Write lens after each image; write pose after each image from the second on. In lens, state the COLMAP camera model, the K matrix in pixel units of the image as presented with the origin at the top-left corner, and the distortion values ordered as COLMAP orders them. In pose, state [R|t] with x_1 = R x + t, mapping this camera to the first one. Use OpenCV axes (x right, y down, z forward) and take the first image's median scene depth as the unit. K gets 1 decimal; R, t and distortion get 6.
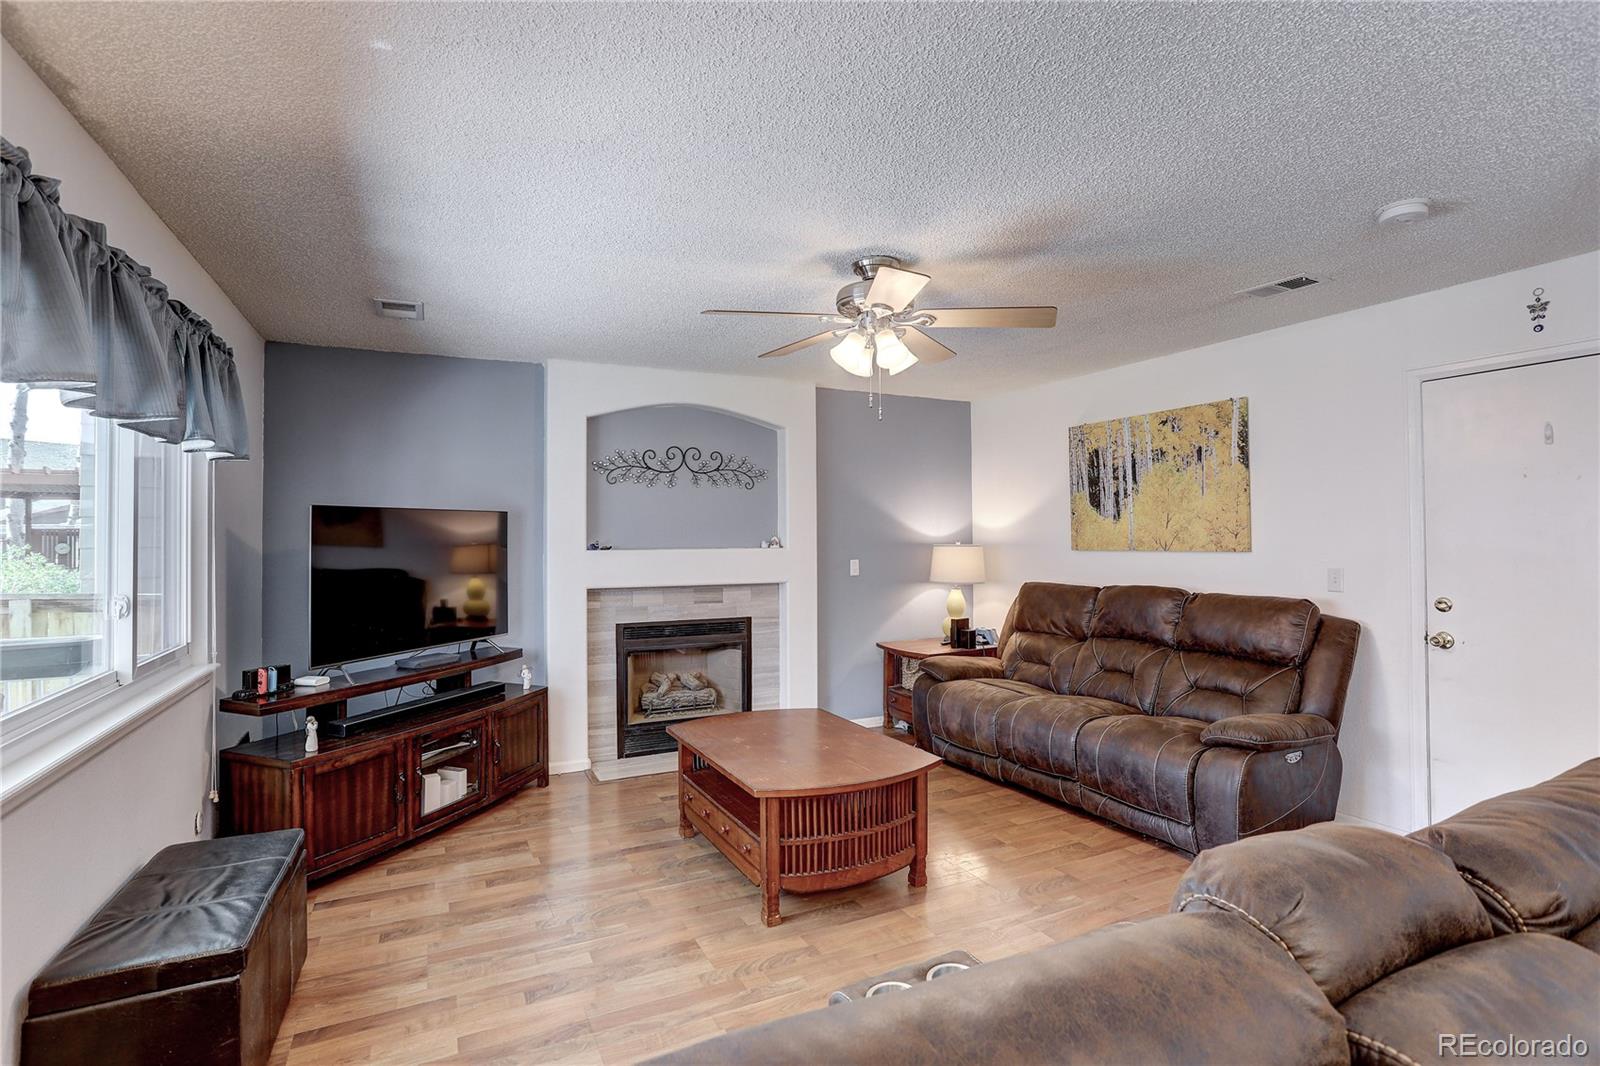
lens RADIAL K [[787.0, 0, 797.9], [0, 787.0, 522.9], [0, 0, 1]] dist [-0.063000, 0.044954]
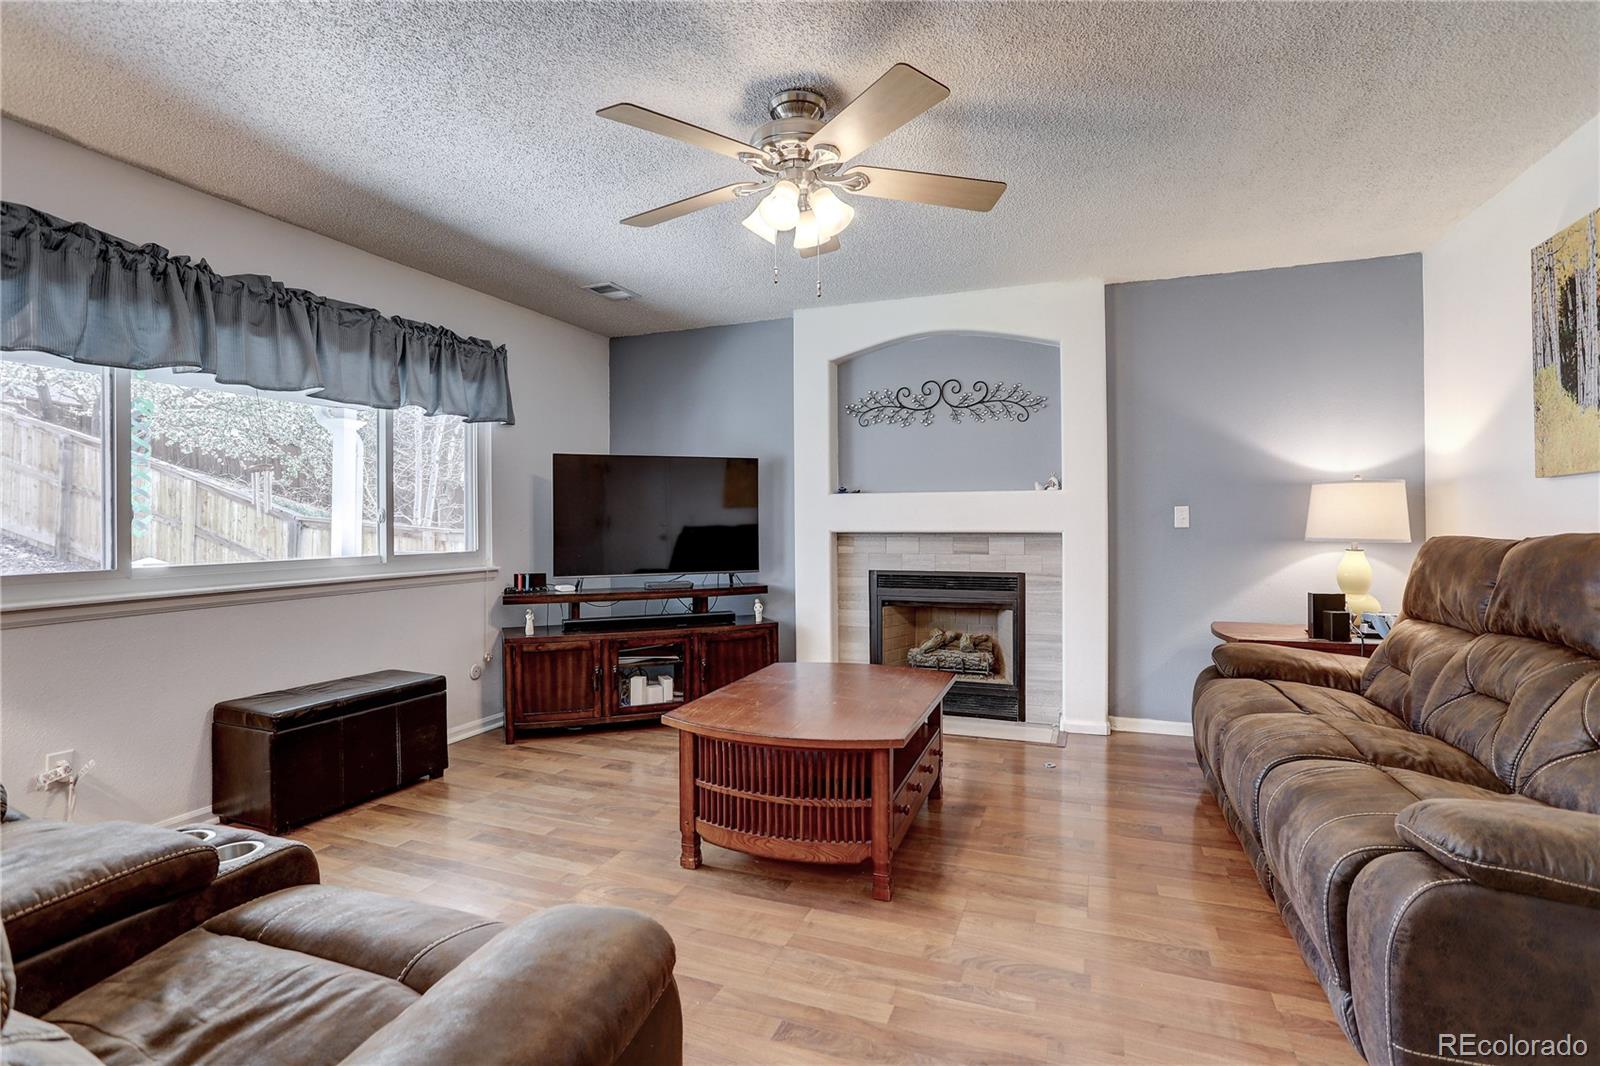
lens RADIAL K [[787.0, 0, 797.9], [0, 787.0, 522.9], [0, 0, 1]] dist [-0.063000, 0.044954]
pose [[0.663751, 0.001774, -0.747952, 0.449284], [0.012239, 0.999838, 0.013232, 0.057409], [0.747854, -0.017937, 0.663621, 0.292937]]
